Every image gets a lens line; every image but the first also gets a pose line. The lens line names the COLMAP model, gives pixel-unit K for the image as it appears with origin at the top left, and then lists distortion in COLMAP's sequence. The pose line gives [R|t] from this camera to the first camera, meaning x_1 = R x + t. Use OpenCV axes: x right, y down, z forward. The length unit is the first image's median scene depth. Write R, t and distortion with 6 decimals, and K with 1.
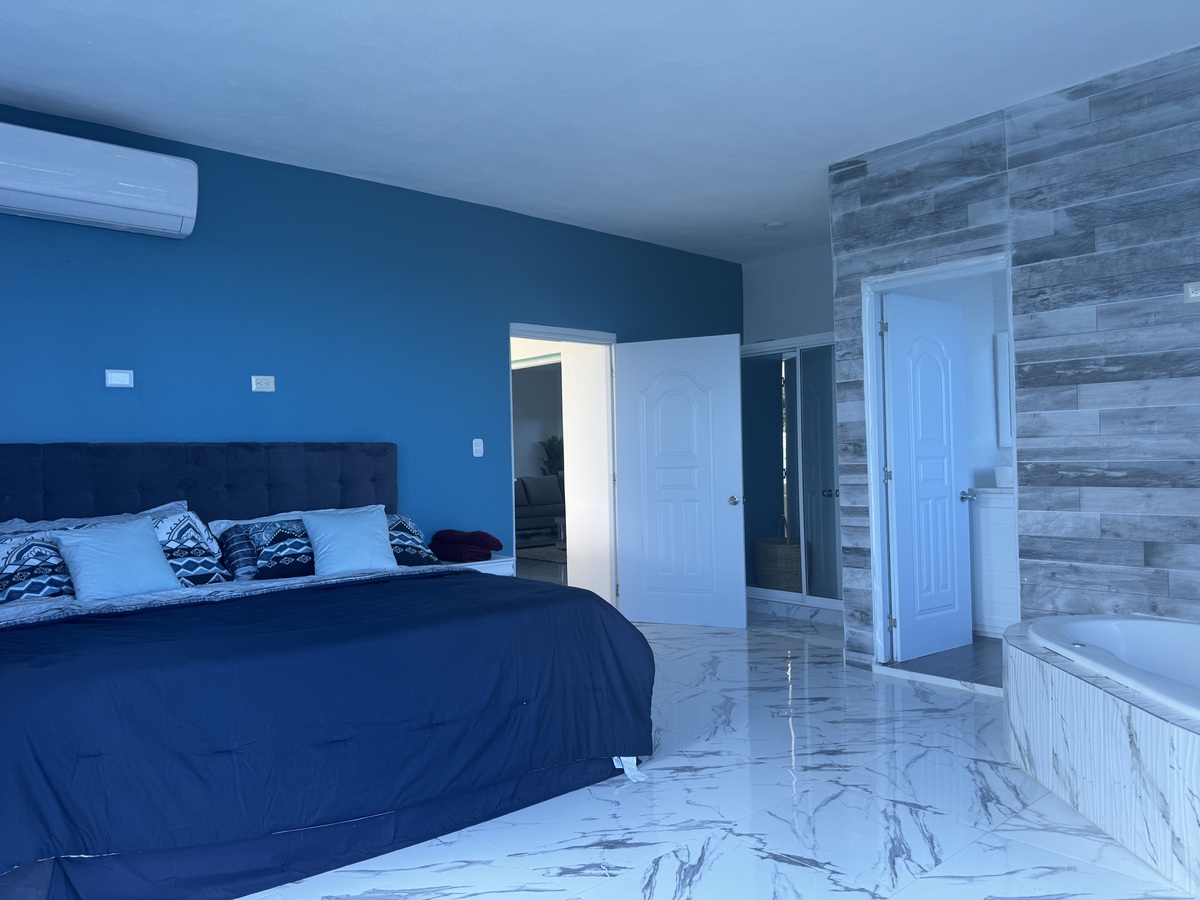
lens RADIAL K [[842.9, 0, 600.3], [0, 842.9, 449.0], [0, 0, 1]] dist [0.006147, -0.026143]
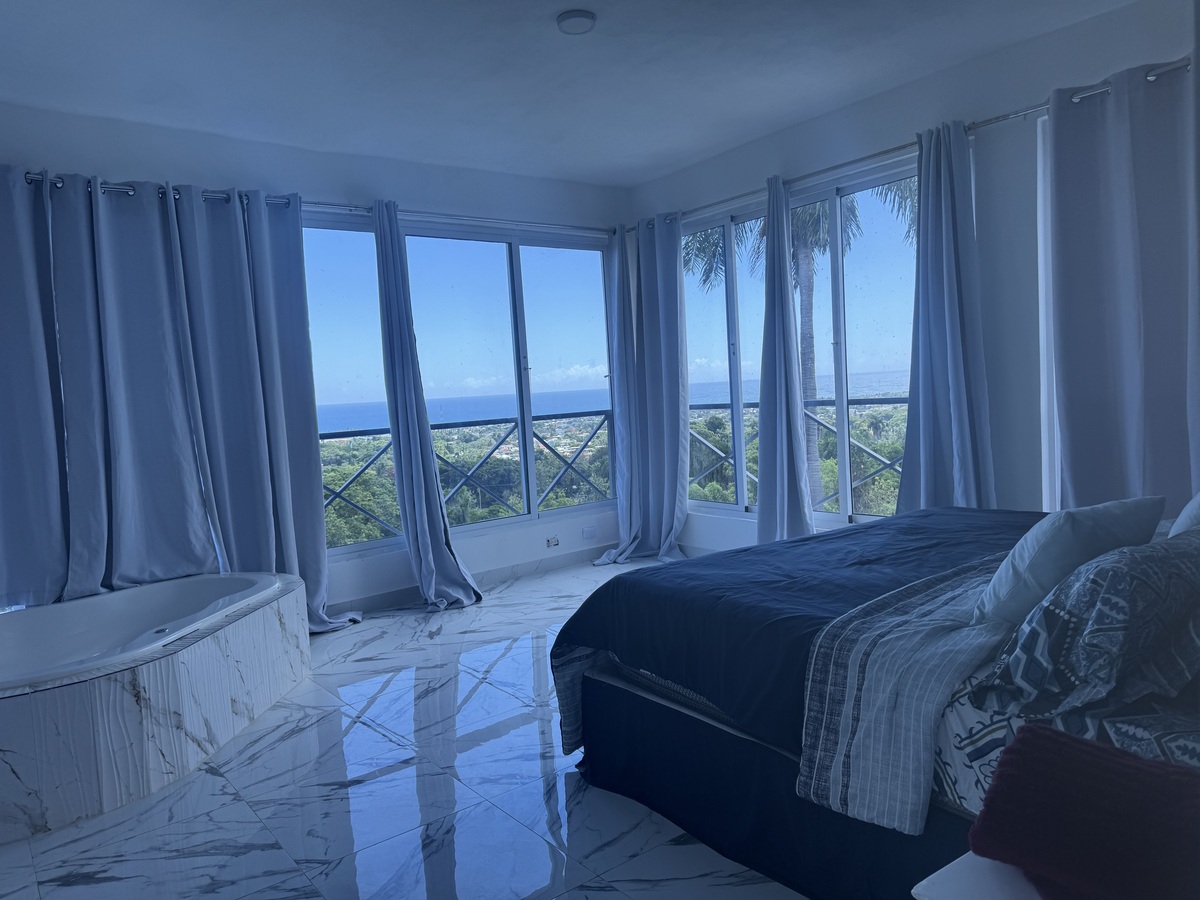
lens RADIAL K [[842.9, 0, 599.9], [0, 842.9, 450.5], [0, 0, 1]] dist [0.006147, -0.026143]
pose [[-0.995175, 0.072346, 0.066272, -0.060574], [0.076317, 0.995308, 0.059486, -0.011878], [-0.061658, 0.064256, -0.996027, 1.892596]]
